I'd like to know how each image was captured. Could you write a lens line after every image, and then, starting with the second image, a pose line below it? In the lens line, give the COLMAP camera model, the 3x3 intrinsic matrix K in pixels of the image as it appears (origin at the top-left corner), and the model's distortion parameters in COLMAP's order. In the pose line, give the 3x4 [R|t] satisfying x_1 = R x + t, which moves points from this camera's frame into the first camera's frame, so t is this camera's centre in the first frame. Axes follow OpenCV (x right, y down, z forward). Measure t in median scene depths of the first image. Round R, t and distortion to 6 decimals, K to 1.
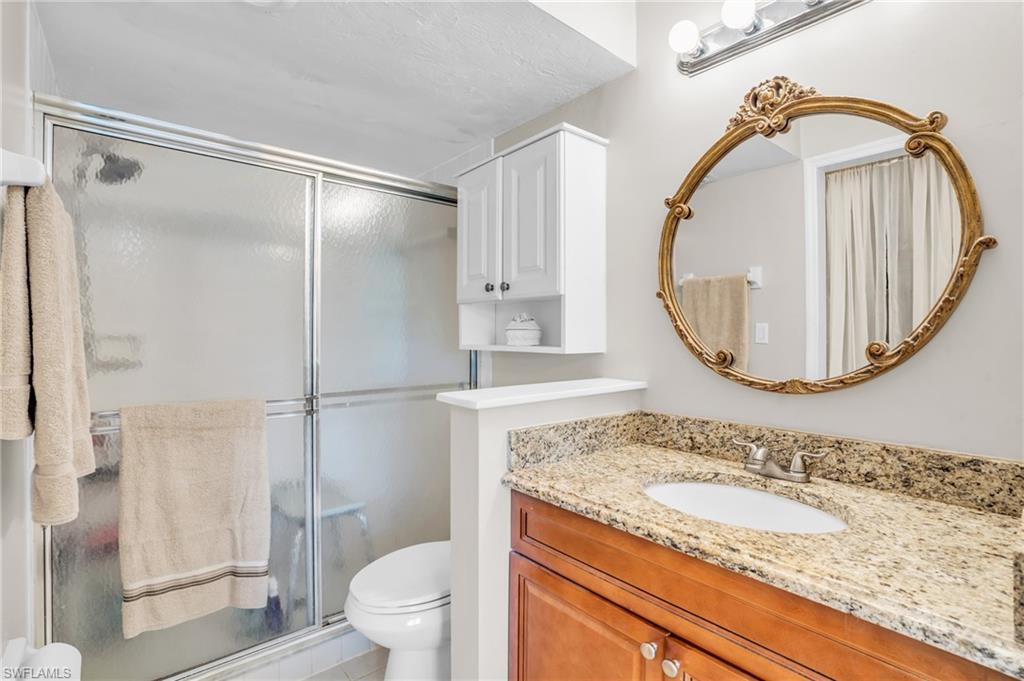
lens RADIAL K [[476.1, 0, 514.1], [0, 476.1, 340.1], [0, 0, 1]] dist [-0.069432, 0.028584]
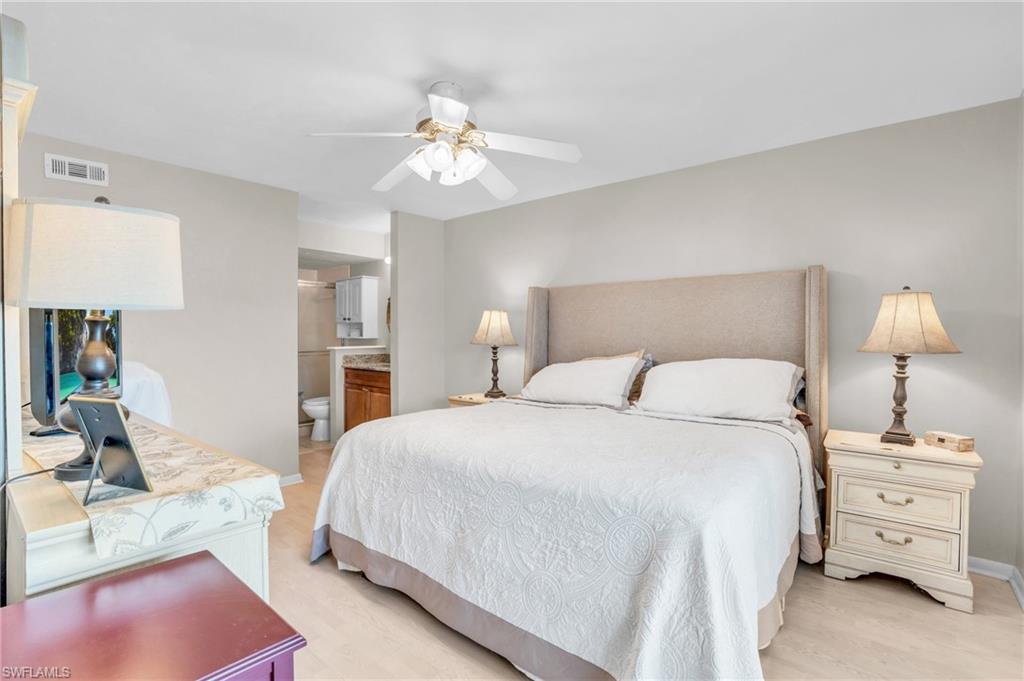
lens RADIAL K [[476.1, 0, 514.1], [0, 476.1, 340.1], [0, 0, 1]] dist [-0.069432, 0.028584]
pose [[0.983664, -0.006606, 0.179894, 0.597202], [0.007244, 0.999970, -0.002893, 0.061768], [-0.179869, 0.004148, 0.983682, -2.820149]]
